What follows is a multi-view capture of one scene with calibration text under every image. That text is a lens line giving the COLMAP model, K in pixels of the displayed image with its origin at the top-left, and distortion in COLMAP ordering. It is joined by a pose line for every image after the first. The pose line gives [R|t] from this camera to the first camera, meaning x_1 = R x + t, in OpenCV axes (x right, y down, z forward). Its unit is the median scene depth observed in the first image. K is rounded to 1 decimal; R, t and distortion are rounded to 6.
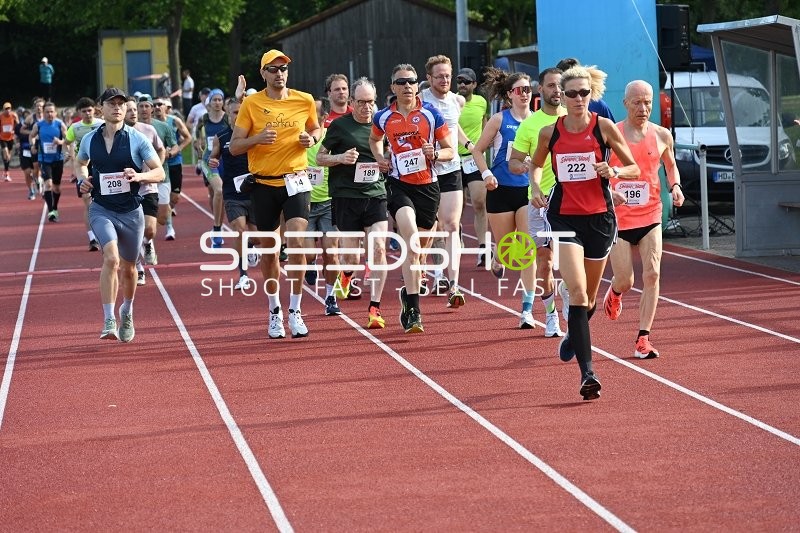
lens RADIAL K [[1119.4, 0, 398.5], [0, 1119.4, 264.1], [0, 0, 1]] dist [0.017477, 0.000000]
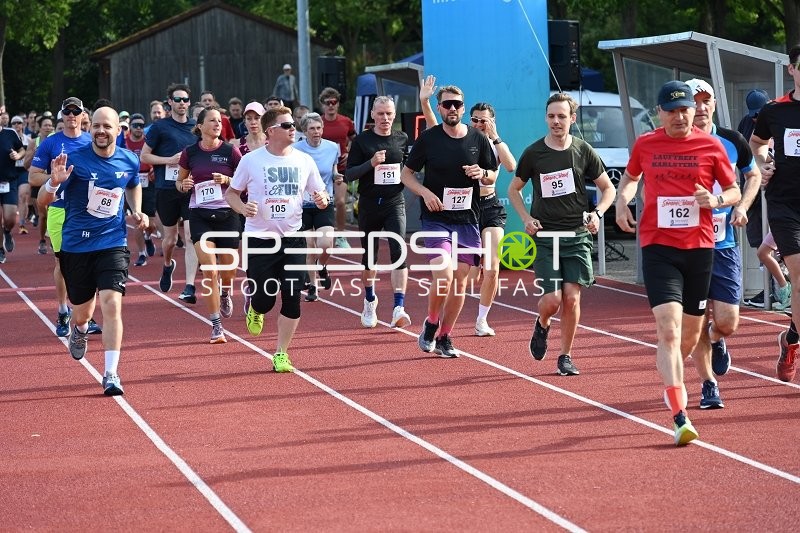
lens RADIAL K [[1180.0, 0, 401.8], [0, 1180.0, 270.2], [0, 0, 1]] dist [0.009770, 0.000000]
pose [[0.999912, 0.006000, 0.011800, 0.134396], [-0.005838, 0.999889, -0.013718, -0.003692], [-0.011881, 0.013648, 0.999836, -0.009207]]
